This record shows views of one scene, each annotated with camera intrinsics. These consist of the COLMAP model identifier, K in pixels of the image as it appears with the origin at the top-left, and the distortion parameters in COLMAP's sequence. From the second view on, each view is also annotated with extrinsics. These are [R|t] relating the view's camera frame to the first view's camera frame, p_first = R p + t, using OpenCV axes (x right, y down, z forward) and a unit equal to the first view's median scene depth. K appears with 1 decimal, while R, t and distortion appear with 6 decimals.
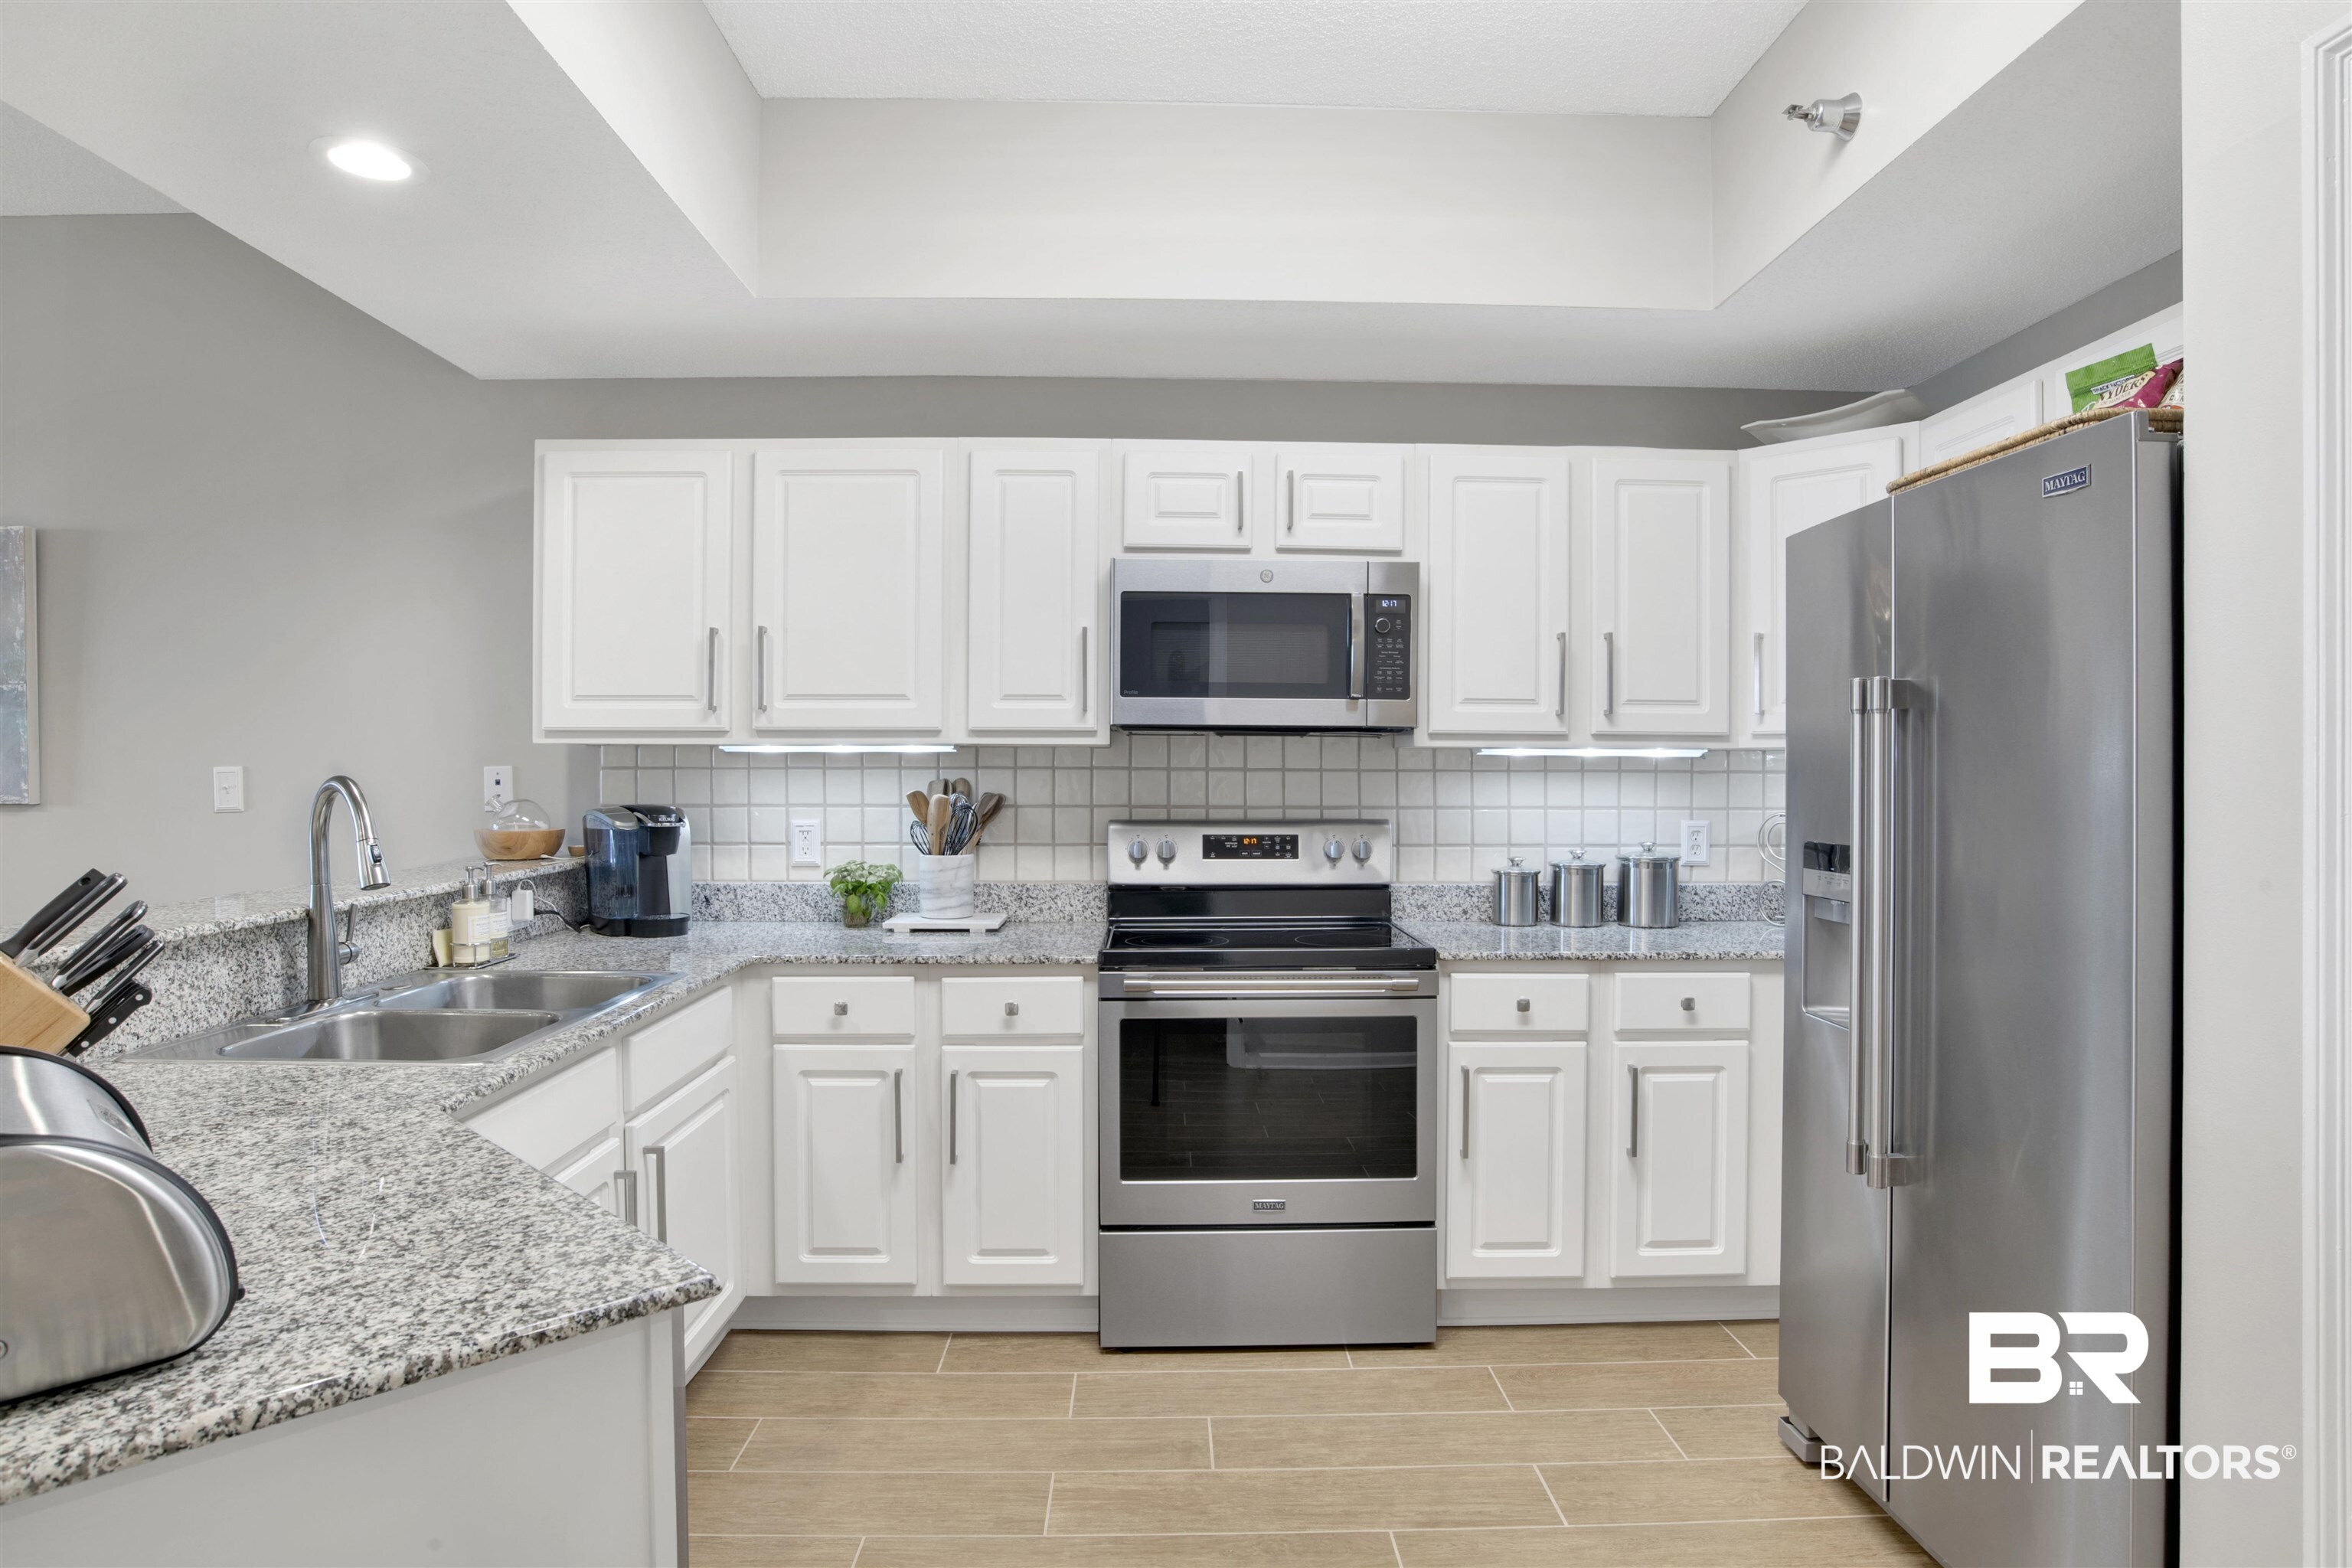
lens RADIAL K [[1306.3, 0, 1176.0], [0, 1306.3, 784.0], [0, 0, 1]] dist [-0.070278, 0.028234]
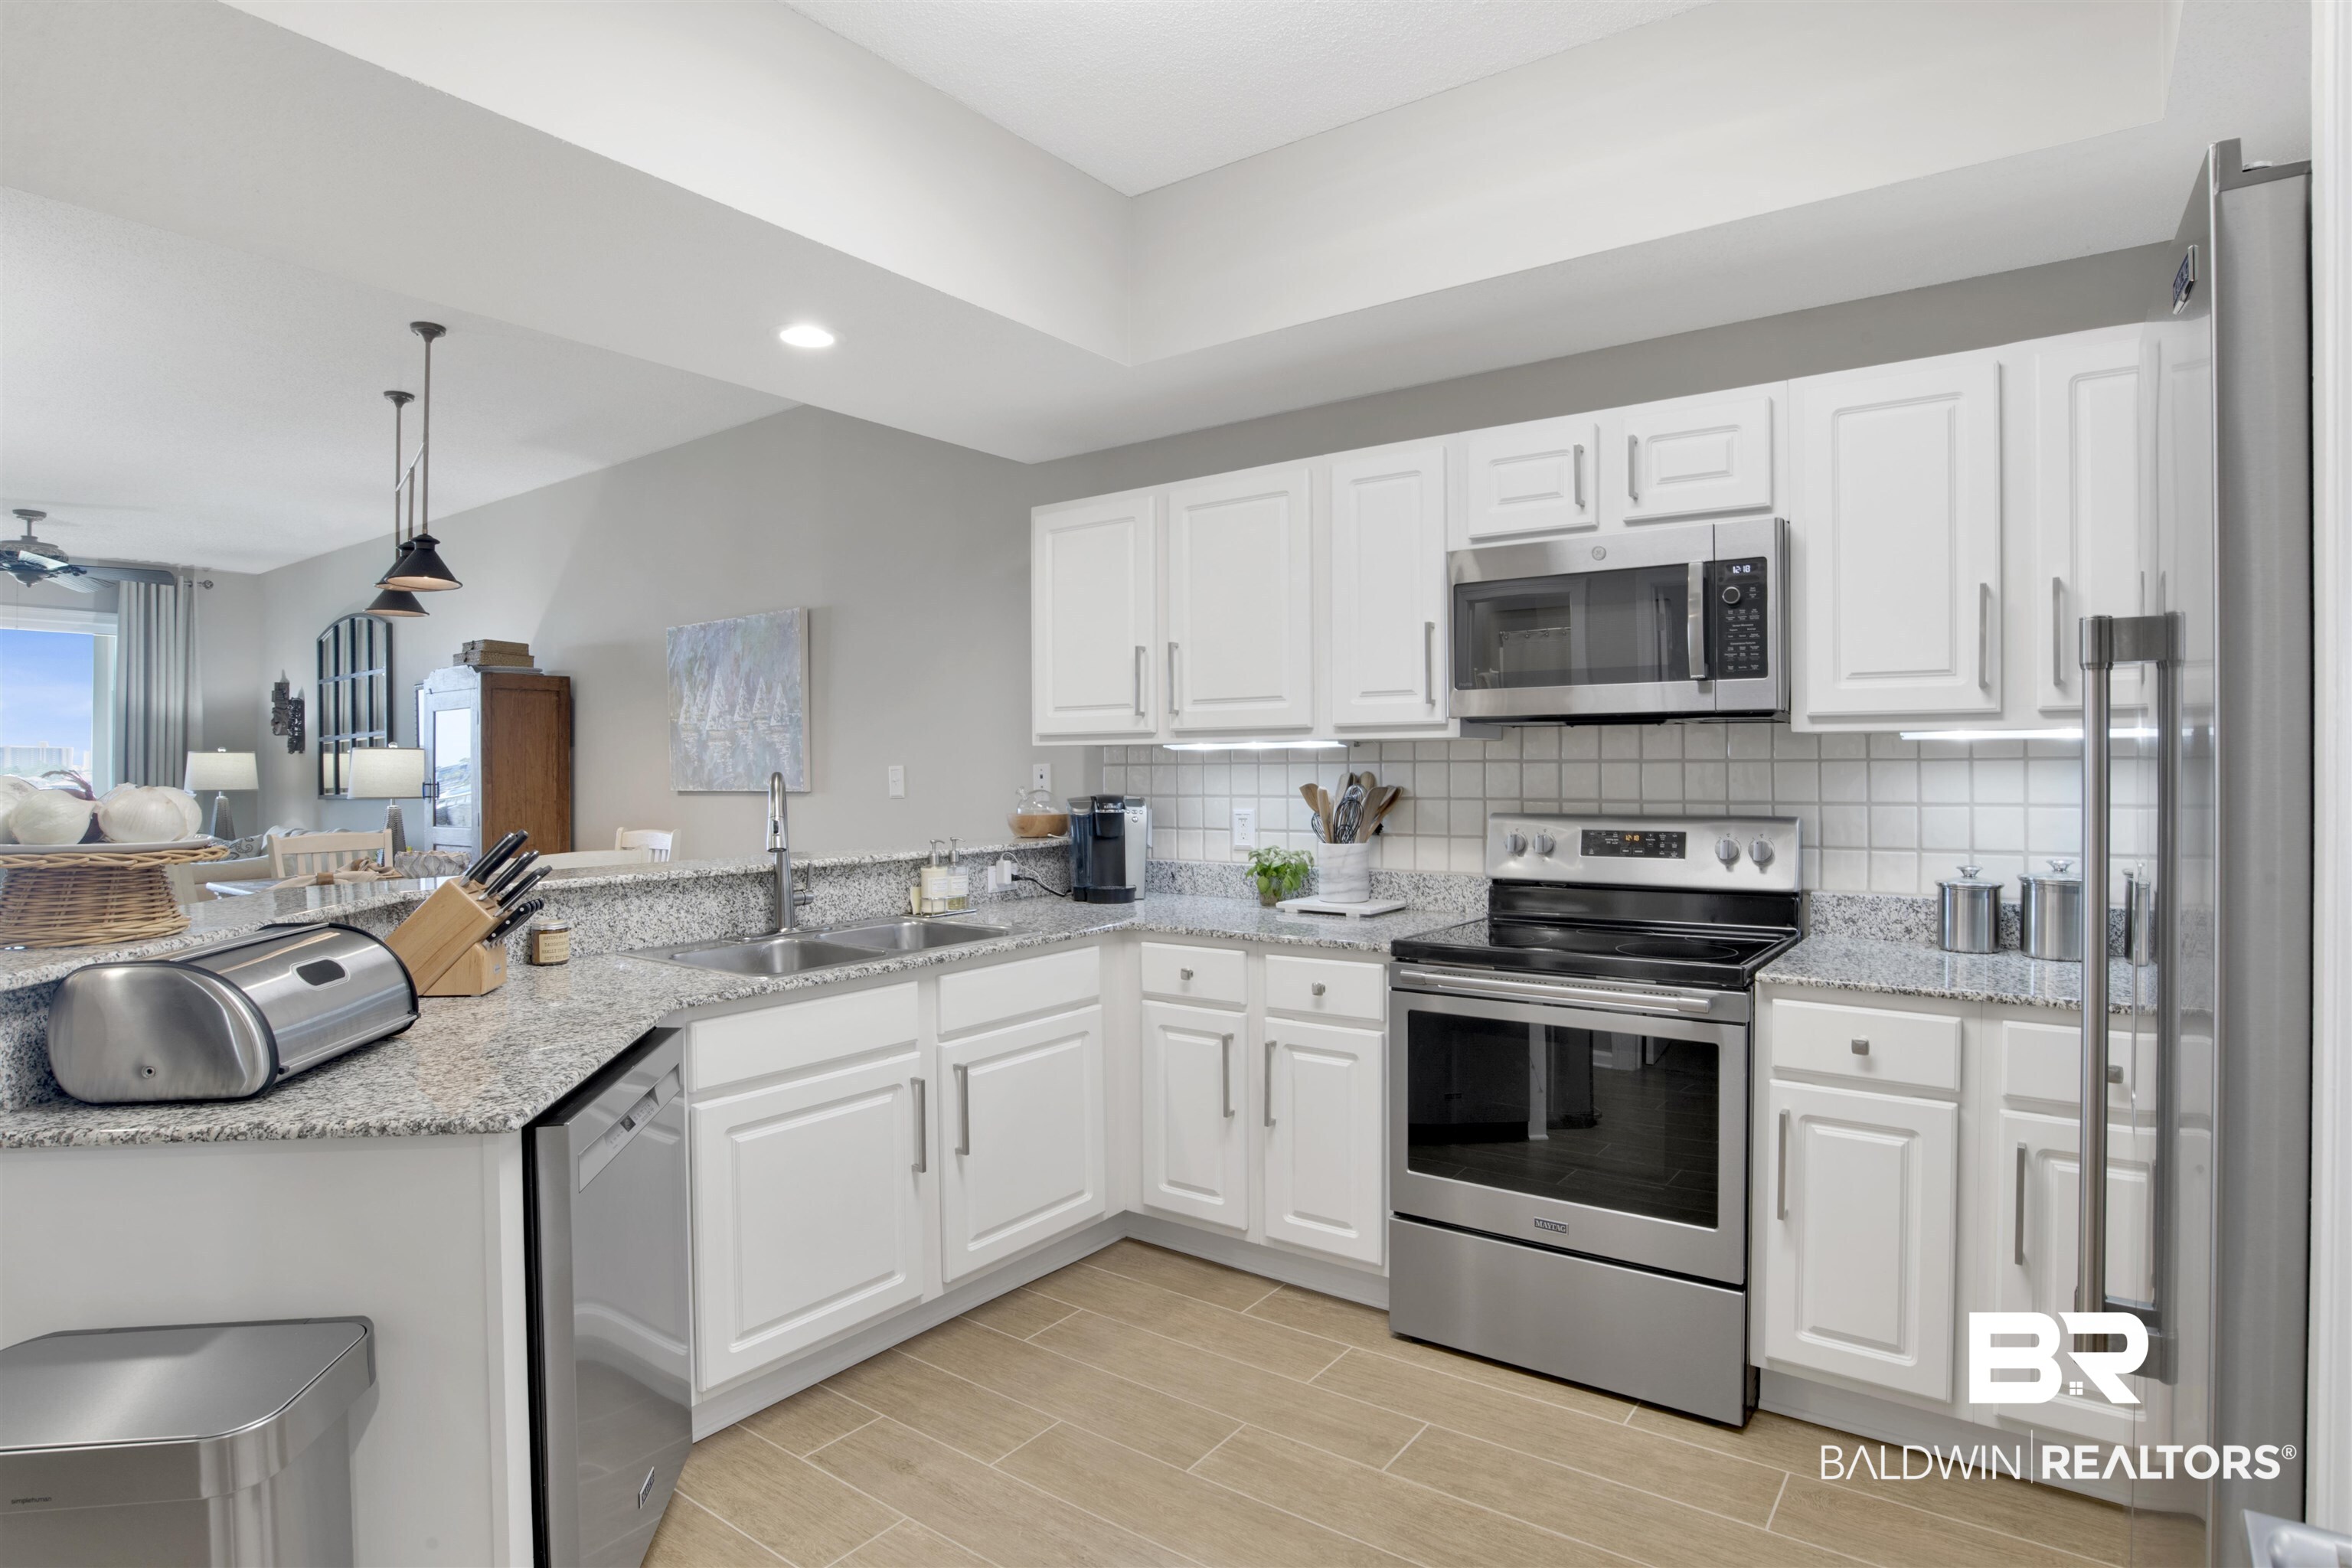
lens RADIAL K [[1221.5, 0, 1175.0], [0, 1221.5, 767.7], [0, 0, 1]] dist [-0.068593, 0.021871]
pose [[0.791866, -0.006955, -0.610655, 0.345942], [0.002088, 0.999960, -0.008681, 0.000706], [0.610691, 0.005599, 0.791849, 0.127144]]
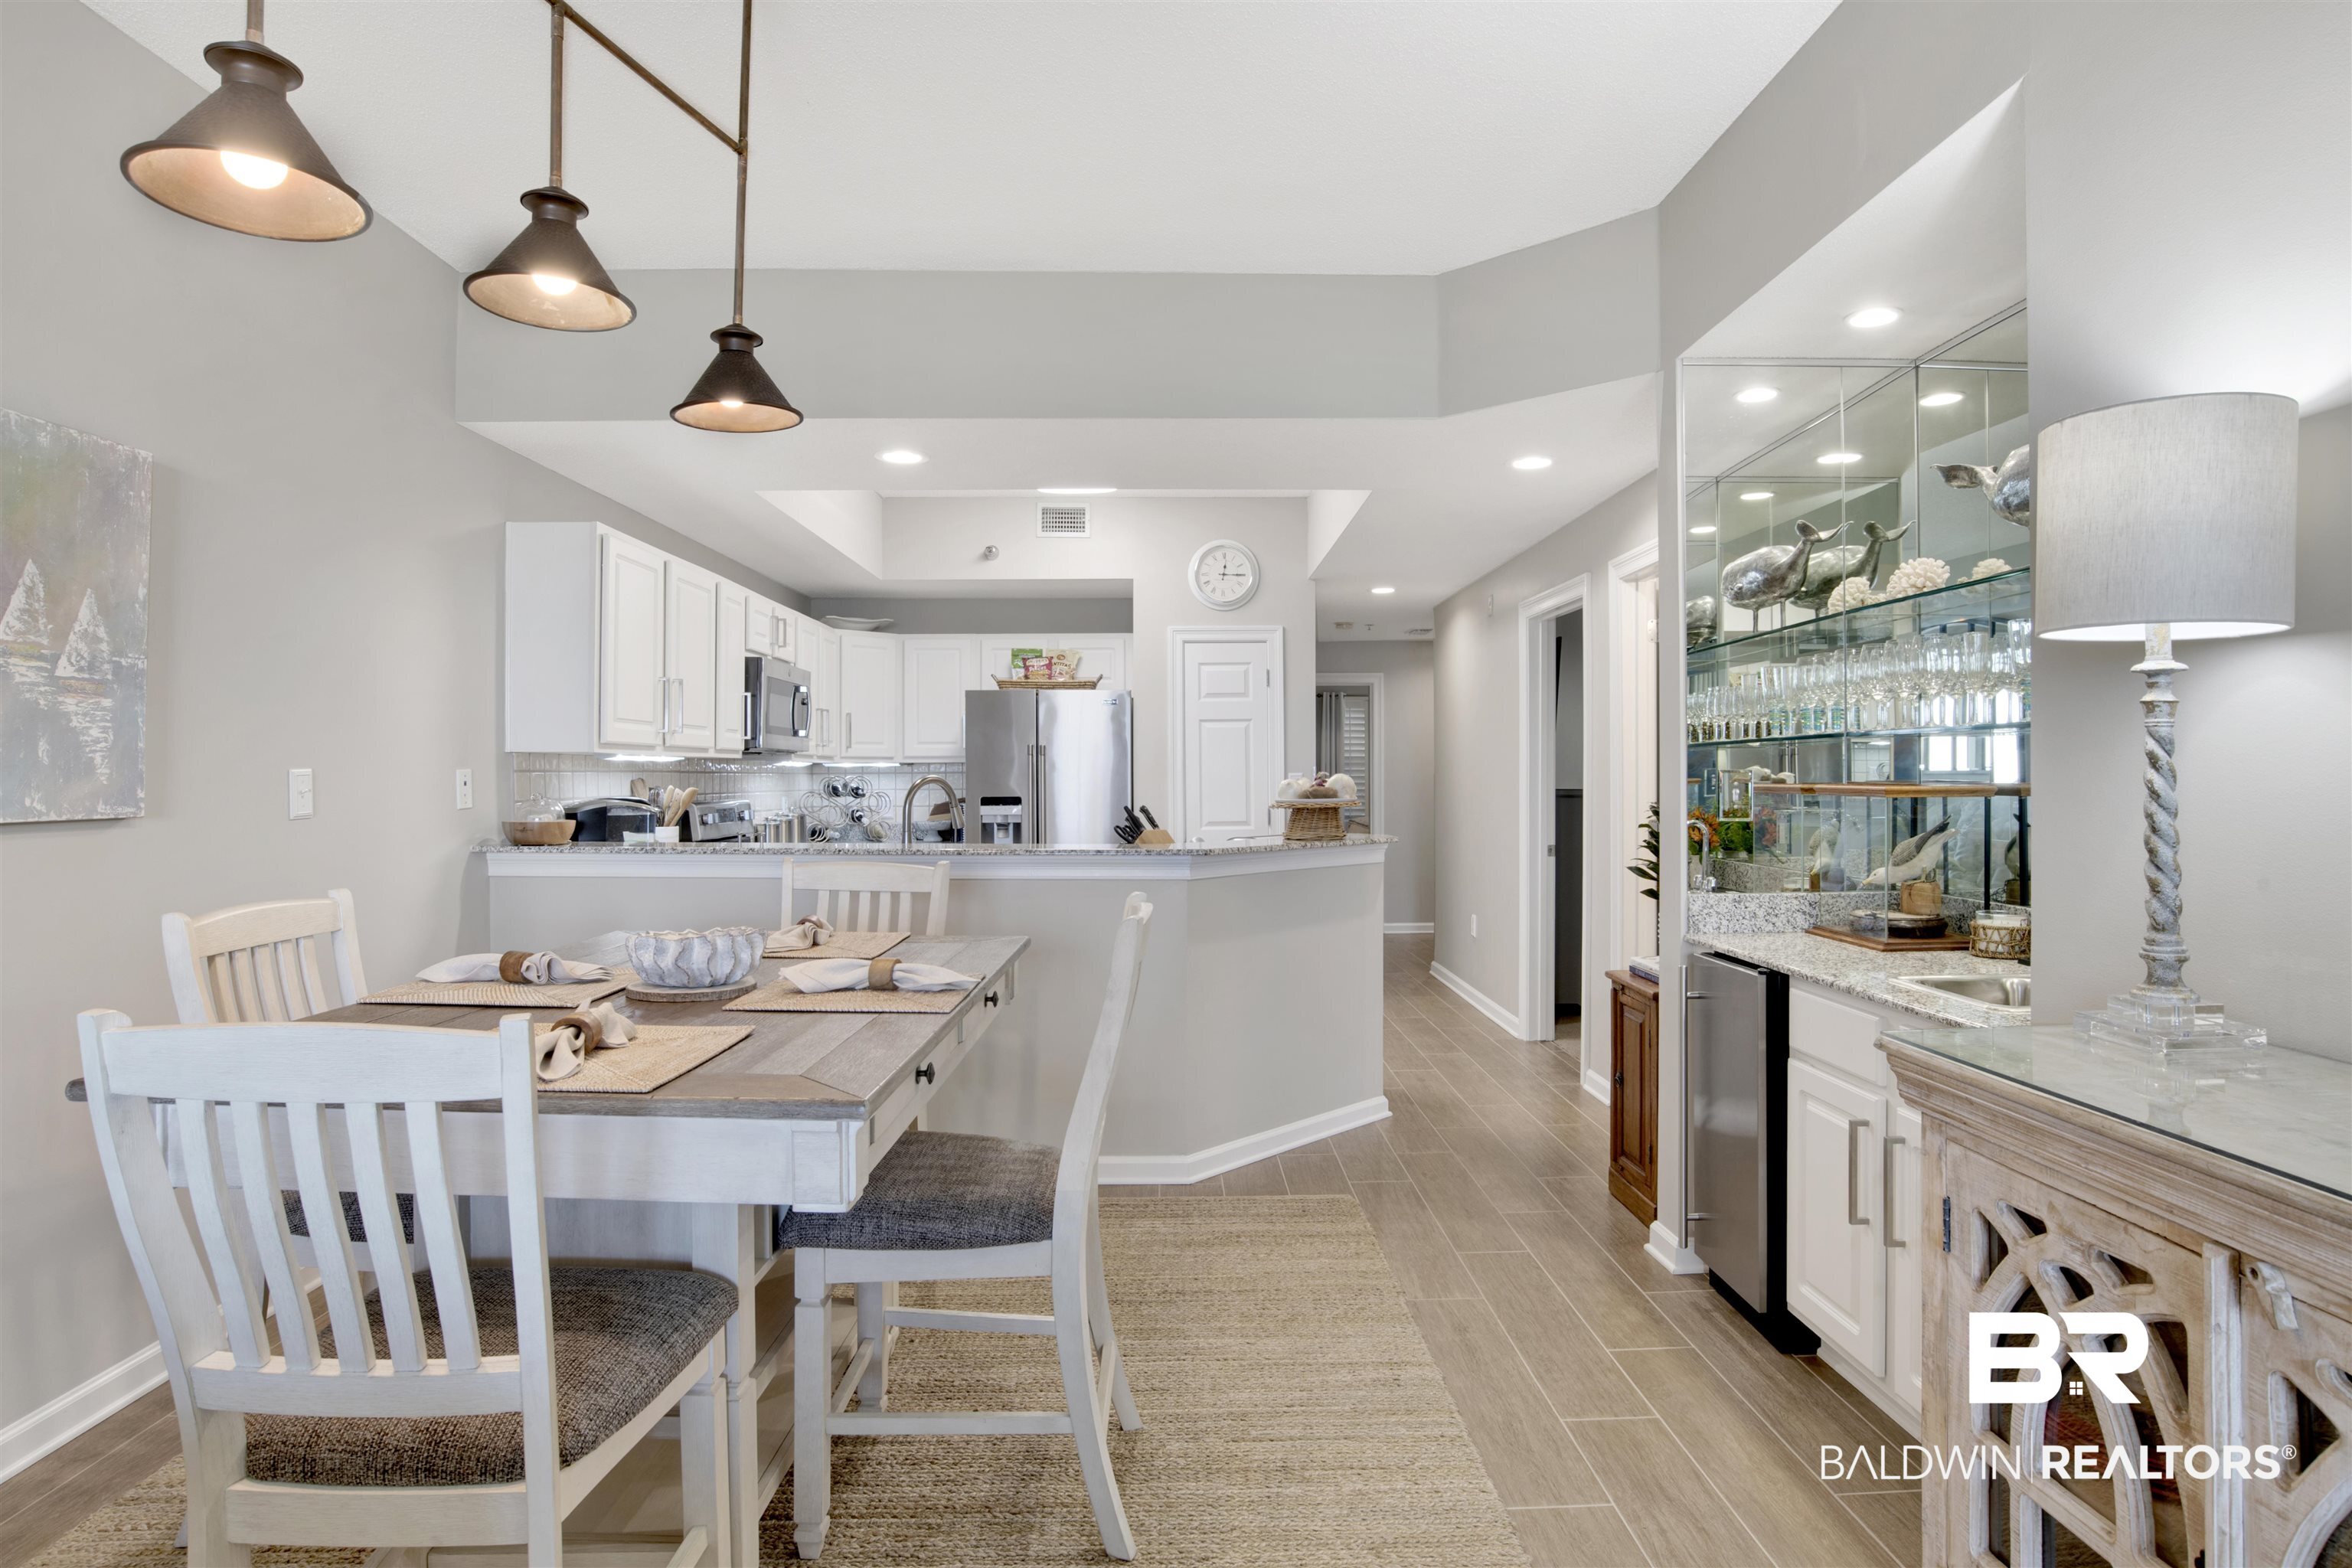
lens RADIAL K [[1269.6, 0, 1177.3], [0, 1269.6, 771.3], [0, 0, 1]] dist [0.001640, 0.000365]
pose [[0.009765, 0.000762, 0.999952, -1.770819], [0.002790, 0.999996, -0.000789, -0.010192], [-0.999948, 0.002798, 0.009763, 0.387881]]
